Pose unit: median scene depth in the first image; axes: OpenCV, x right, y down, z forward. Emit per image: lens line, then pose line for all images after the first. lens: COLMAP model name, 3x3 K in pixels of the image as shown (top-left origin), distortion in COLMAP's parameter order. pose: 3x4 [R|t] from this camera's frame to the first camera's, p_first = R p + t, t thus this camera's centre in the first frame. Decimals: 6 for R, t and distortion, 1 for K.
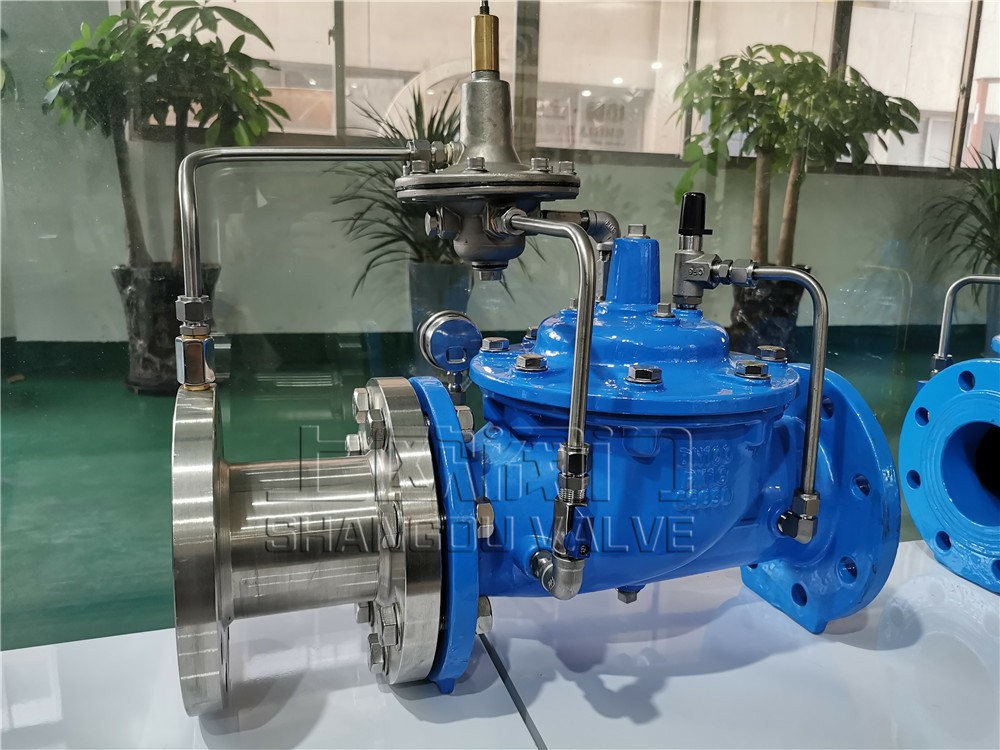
lens RADIAL K [[786.5, 0, 491.6], [0, 786.5, 373.1], [0, 0, 1]] dist [0.035270, -0.037108]
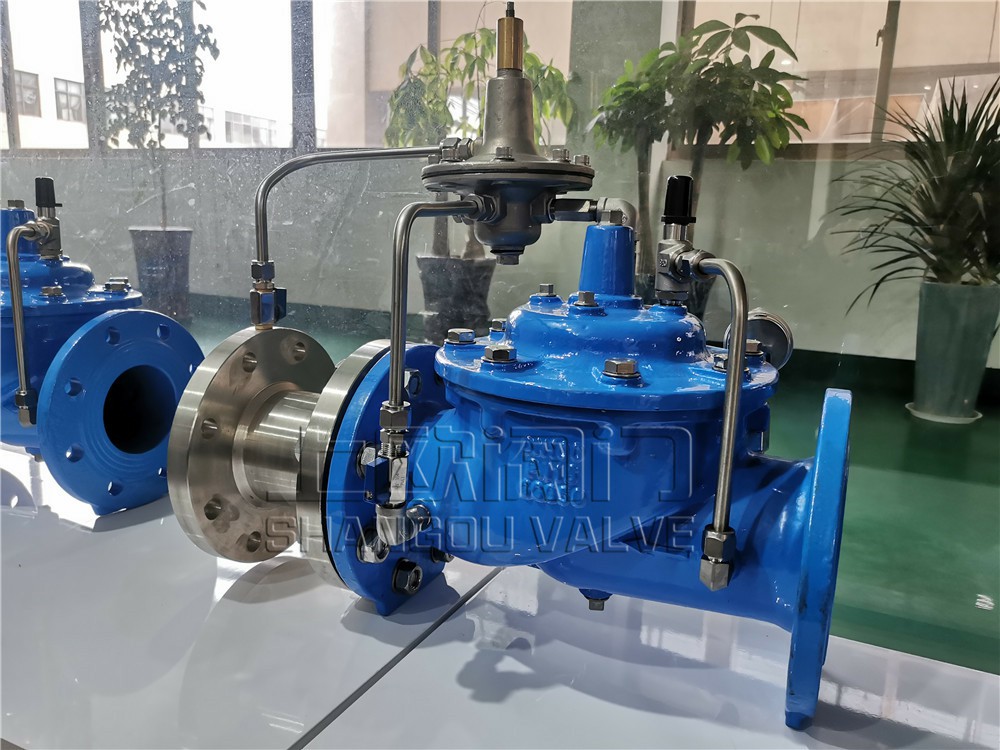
lens RADIAL K [[786.5, 0, 513.9], [0, 786.5, 374.0], [0, 0, 1]] dist [0.035270, -0.037108]
pose [[0.757746, 0.127684, -0.639935, 0.139928], [-0.140780, 0.989563, 0.030746, -0.001220], [0.637182, 0.066793, 0.767813, 0.039529]]
